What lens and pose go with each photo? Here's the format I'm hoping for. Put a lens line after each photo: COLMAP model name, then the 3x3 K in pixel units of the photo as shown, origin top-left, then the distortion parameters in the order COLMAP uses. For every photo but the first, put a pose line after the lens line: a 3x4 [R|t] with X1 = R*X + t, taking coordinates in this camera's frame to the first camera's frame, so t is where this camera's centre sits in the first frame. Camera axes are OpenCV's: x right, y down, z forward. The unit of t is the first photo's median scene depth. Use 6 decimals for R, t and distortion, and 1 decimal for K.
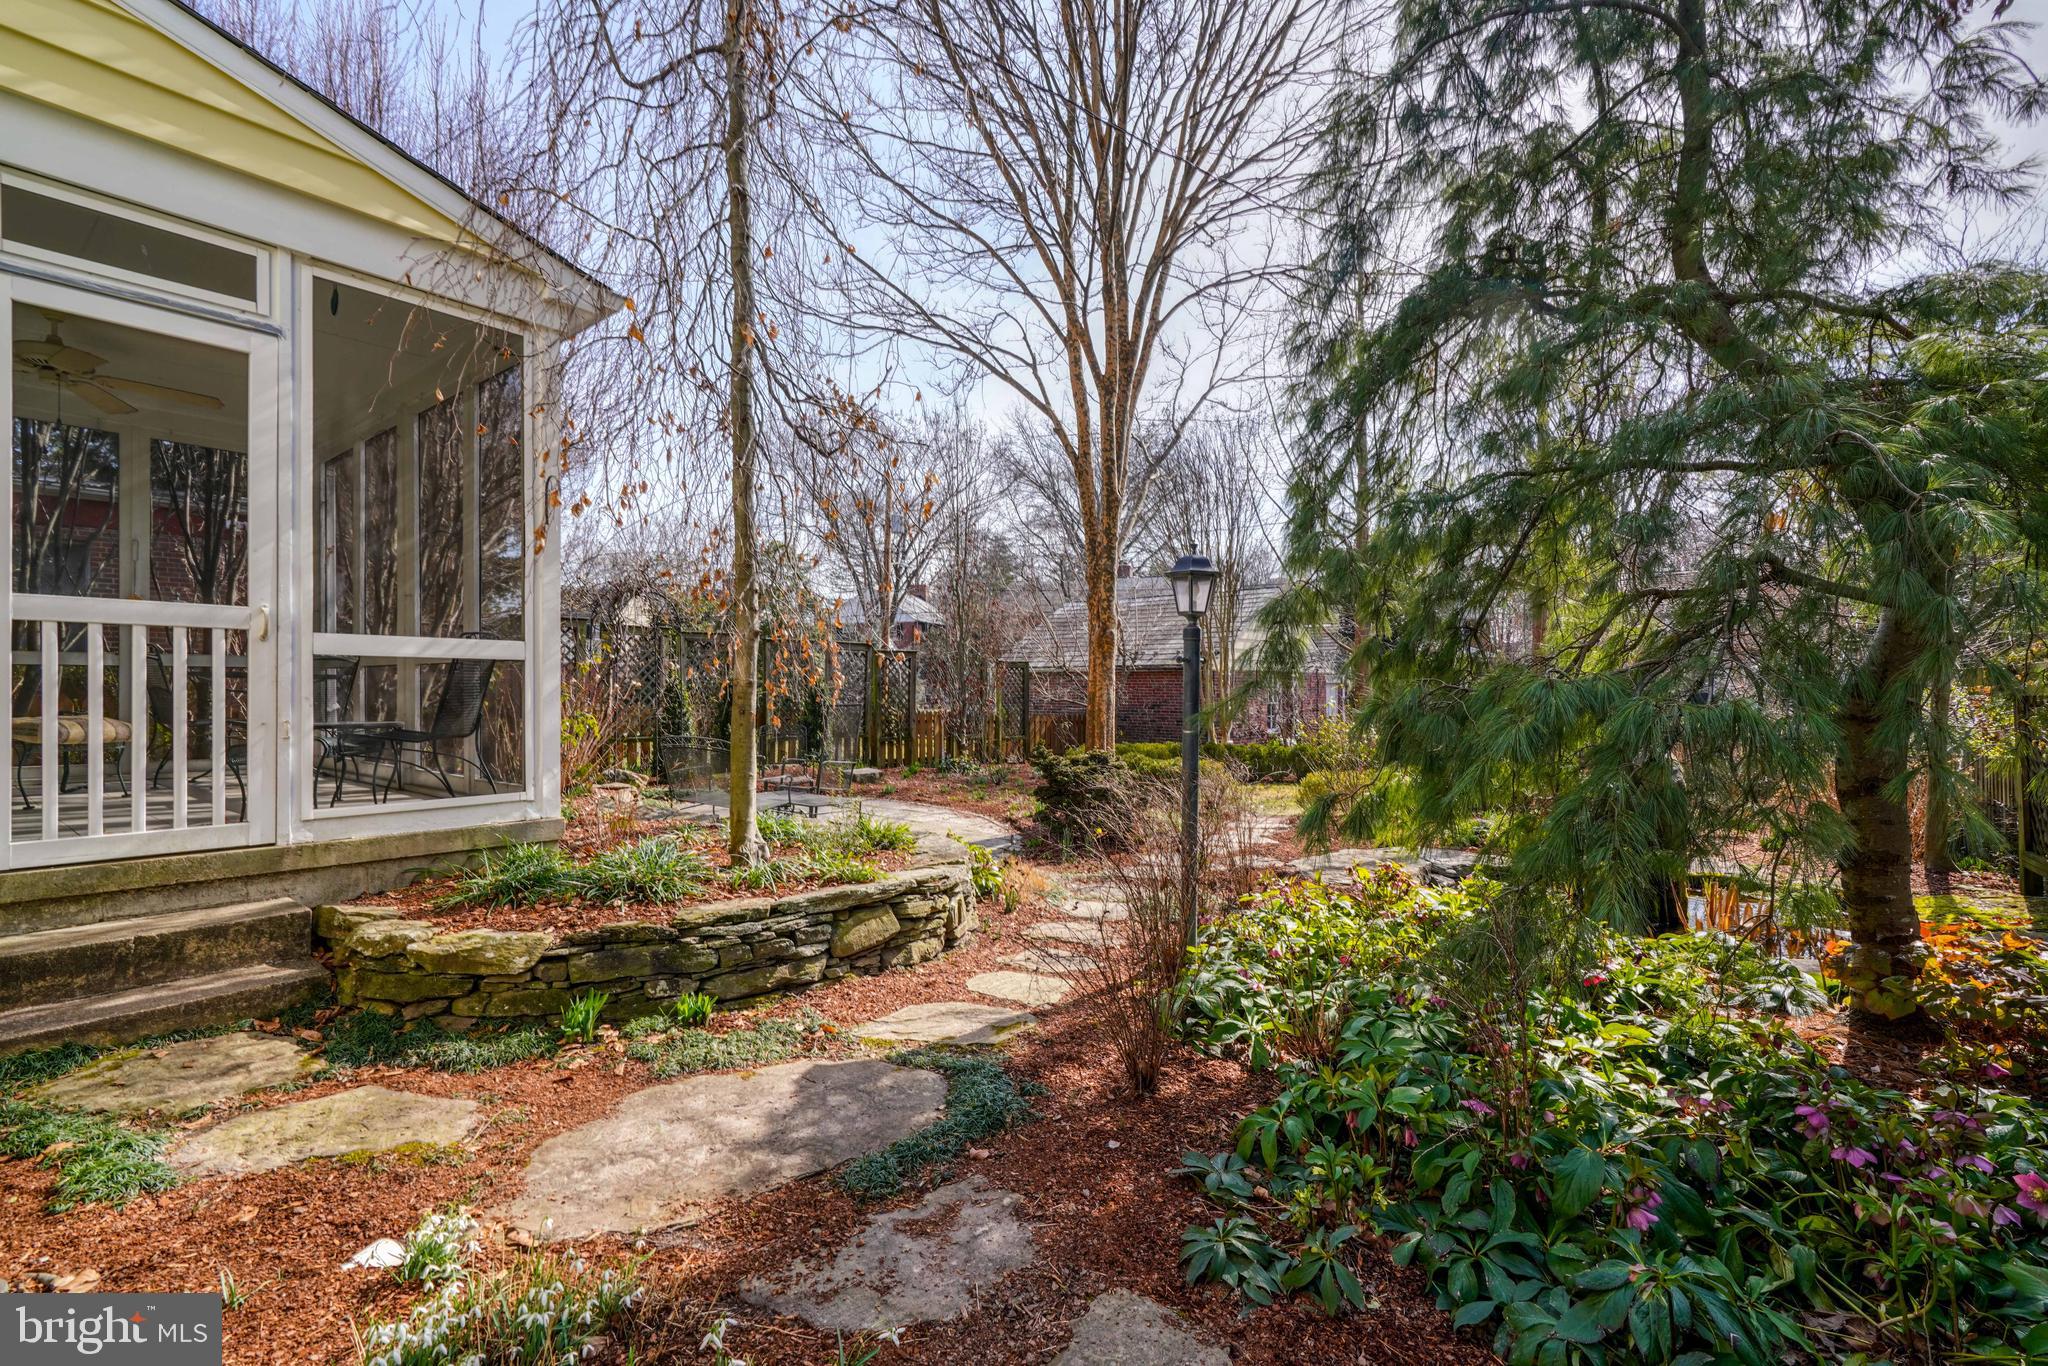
lens RADIAL K [[940.1, 0, 1019.0], [0, 940.1, 673.6], [0, 0, 1]] dist [-0.004160, -0.000672]
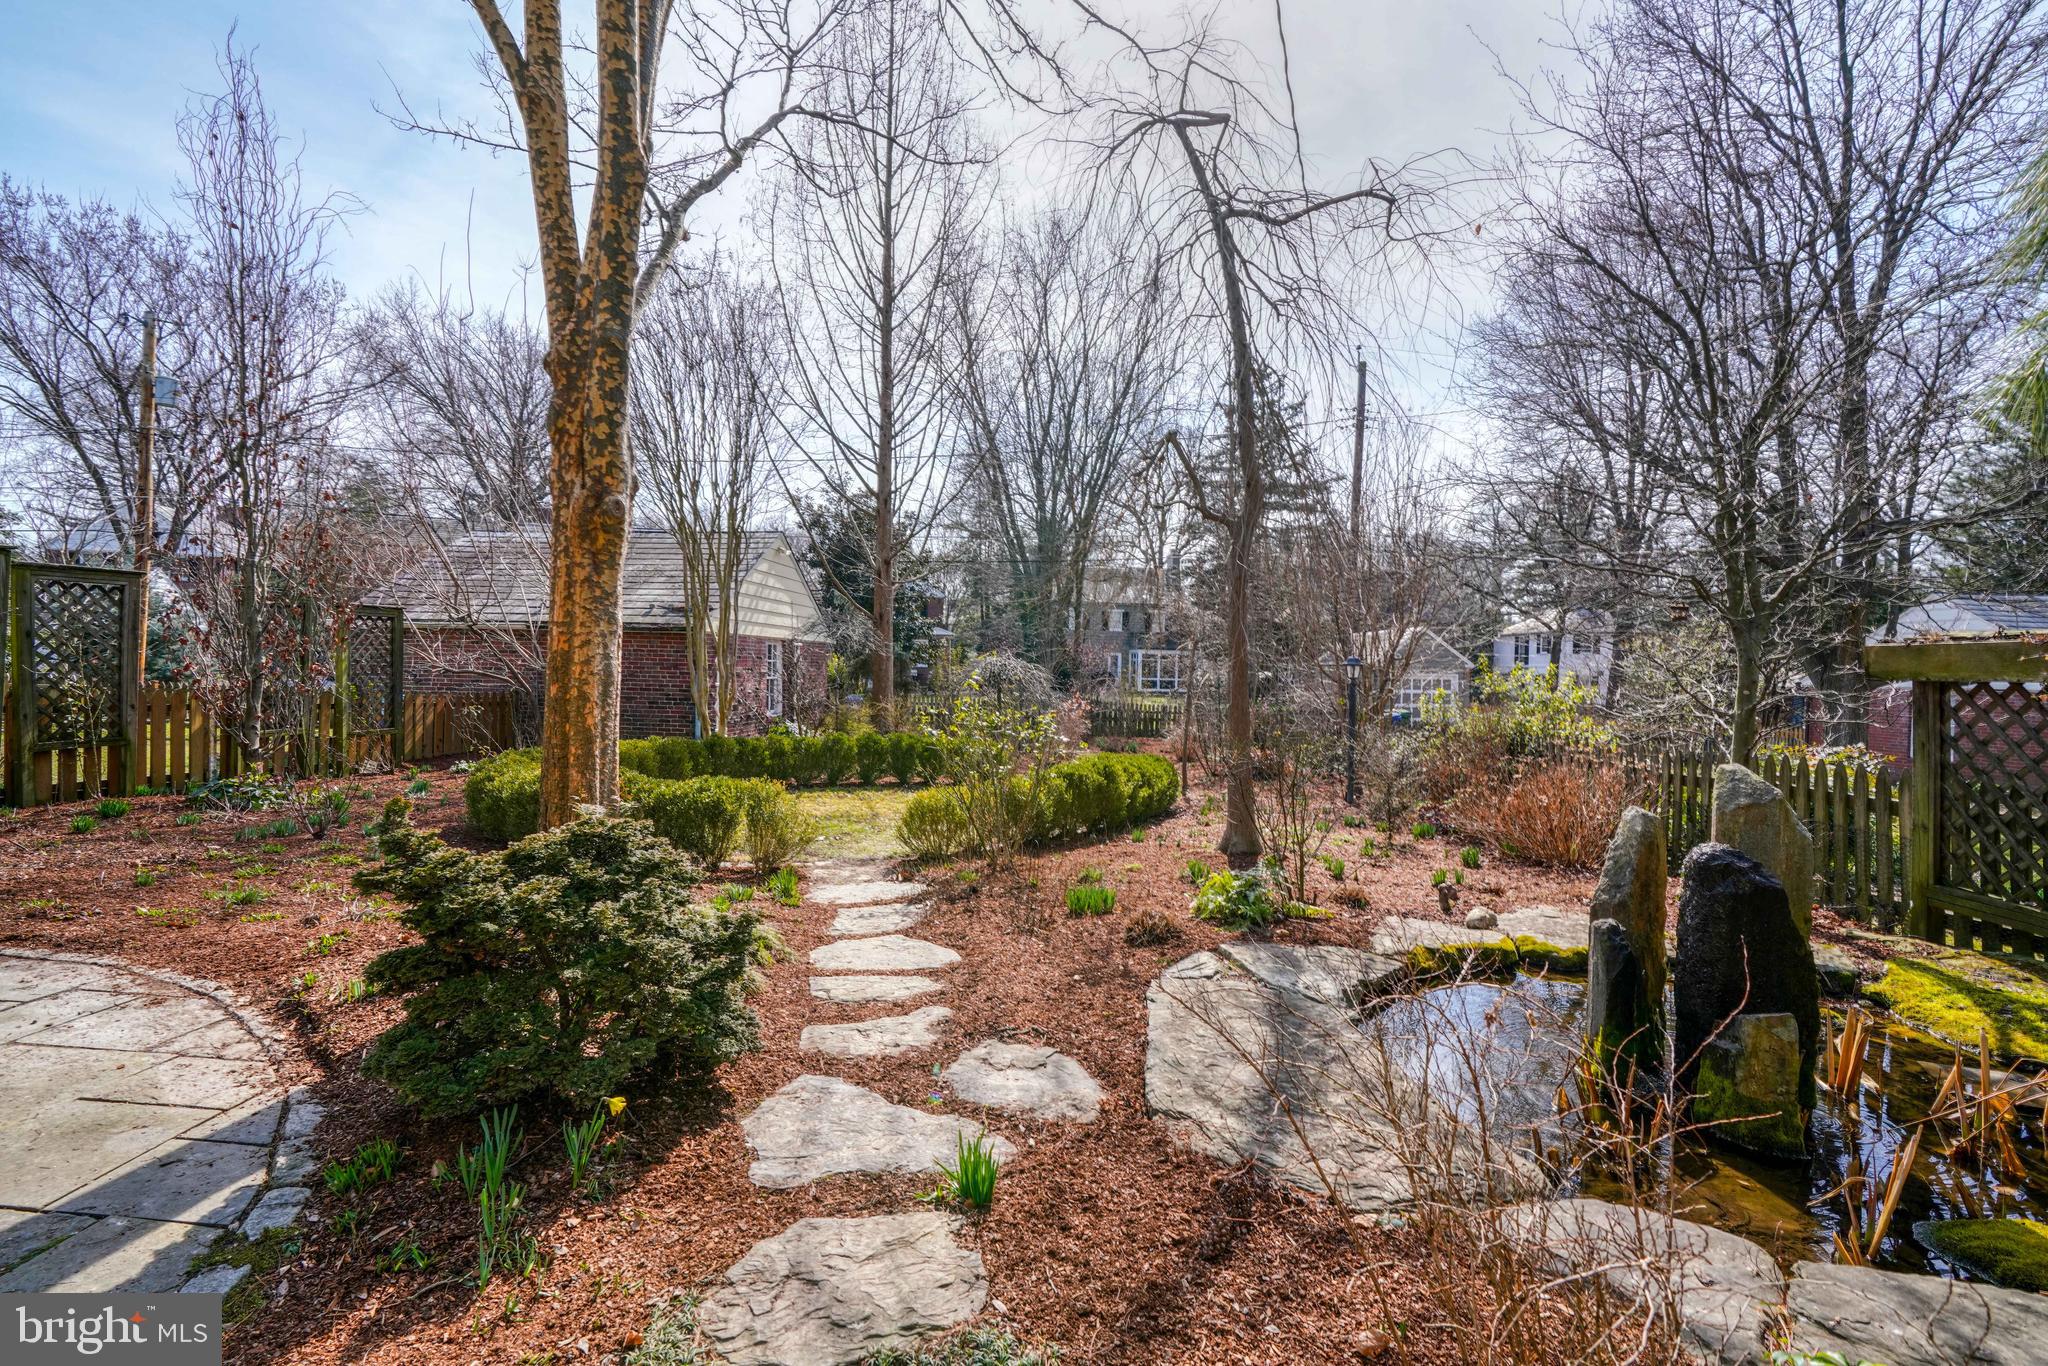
lens RADIAL K [[925.3, 0, 1013.6], [0, 925.3, 674.6], [0, 0, 1]] dist [-0.012033, 0.006749]
pose [[0.833598, 0.007686, 0.552318, 0.011744], [-0.024320, 0.999444, 0.022797, 0.008188], [-0.551836, -0.032436, 0.833322, 0.304018]]
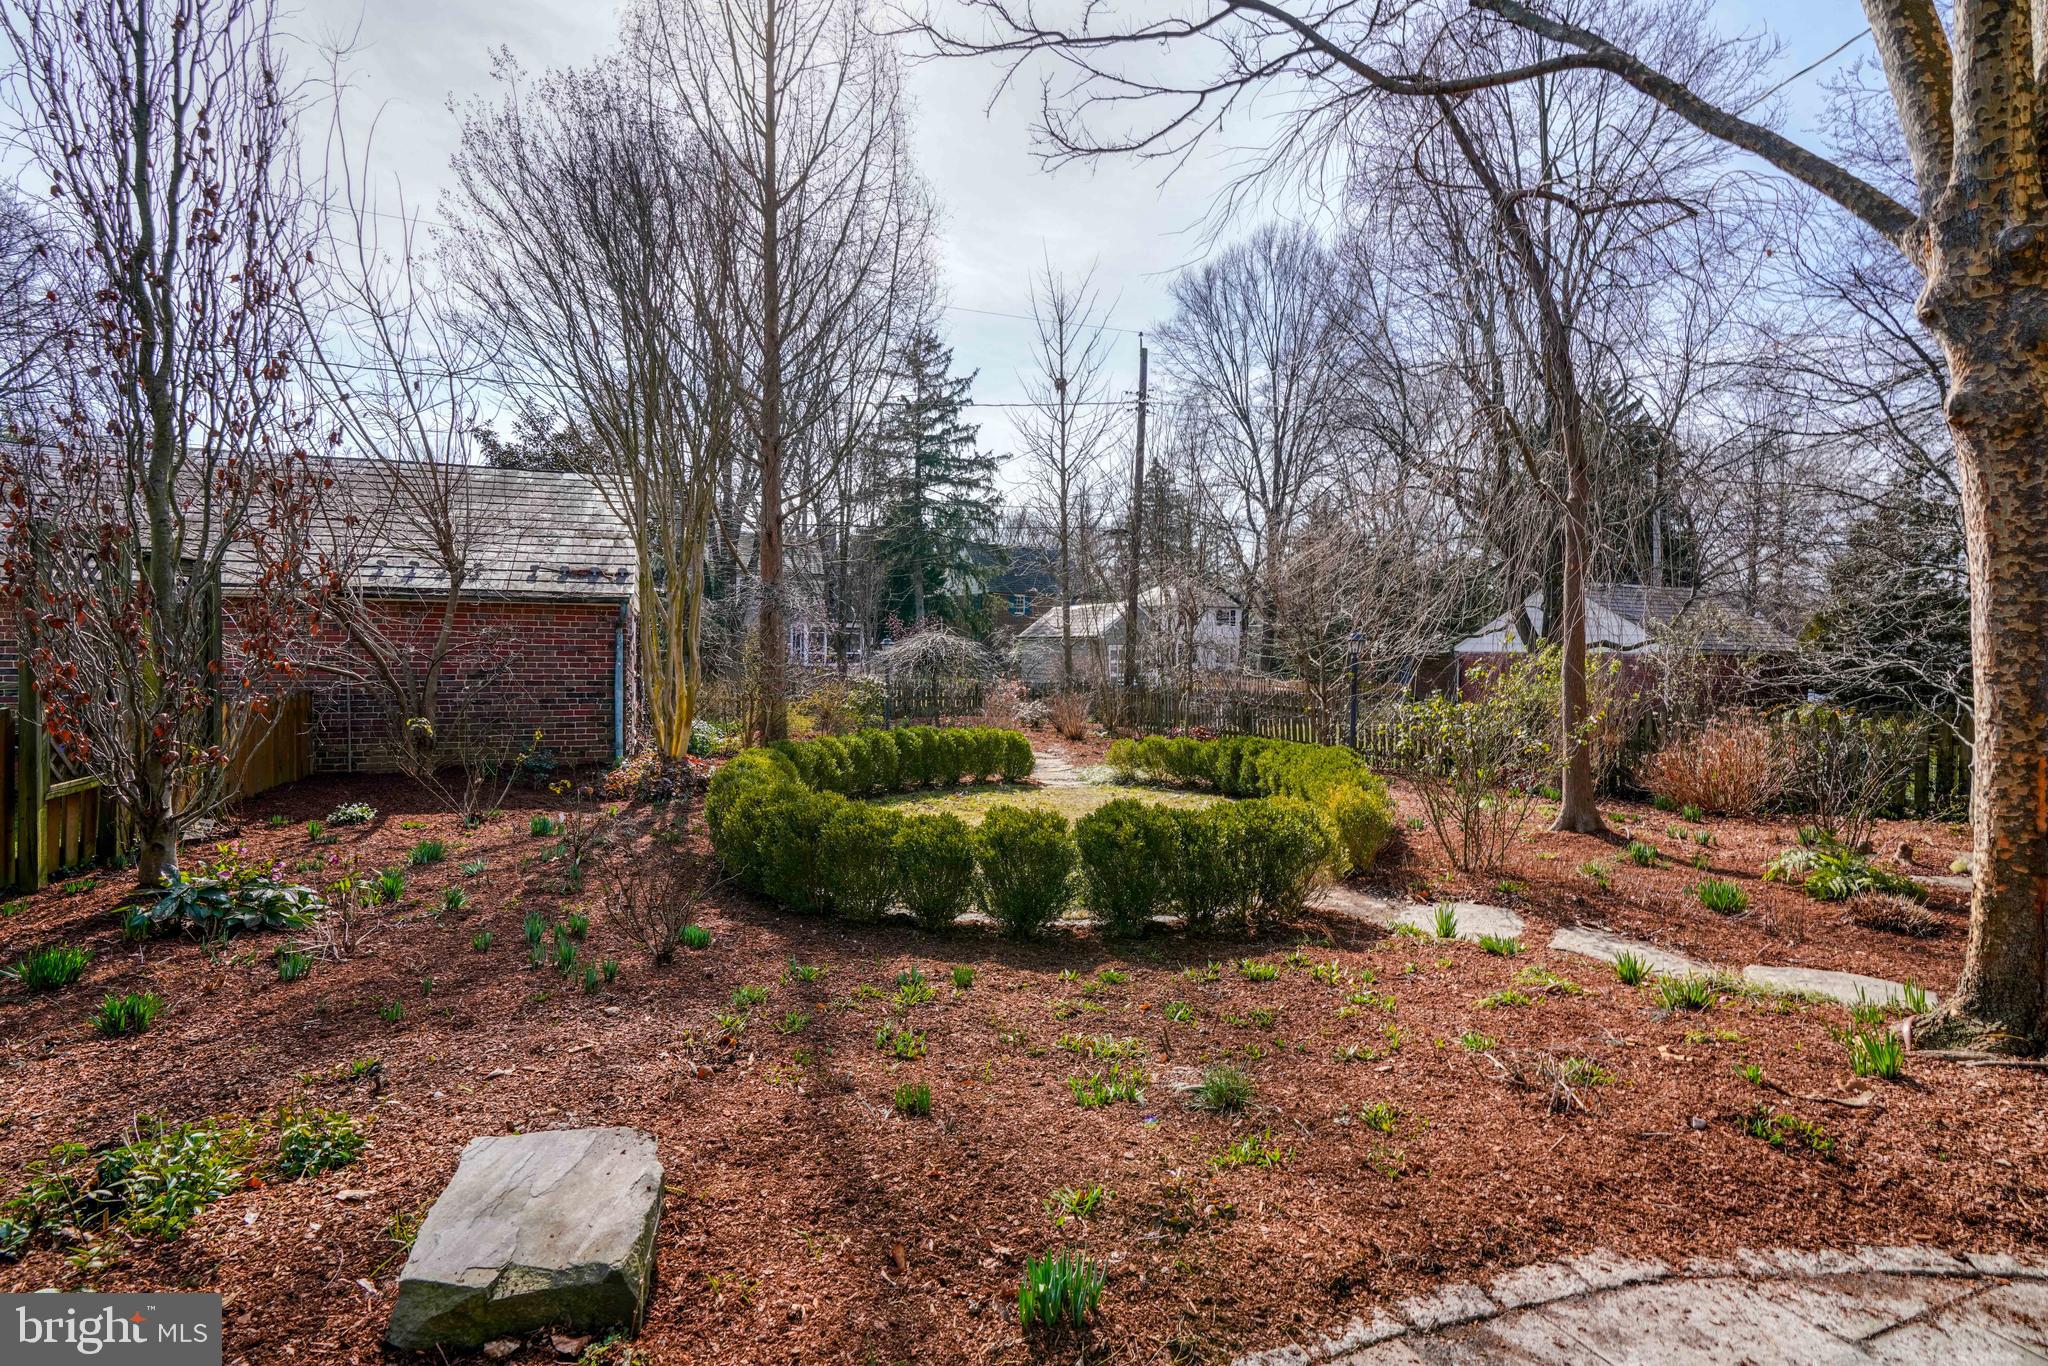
lens RADIAL K [[940.1, 0, 1019.0], [0, 940.1, 673.6], [0, 0, 1]] dist [-0.004160, -0.000672]
pose [[0.480321, -0.028243, 0.876638, -0.174279], [-0.016273, 0.999022, 0.041102, 0.011856], [-0.876942, -0.034007, 0.479392, 0.588372]]
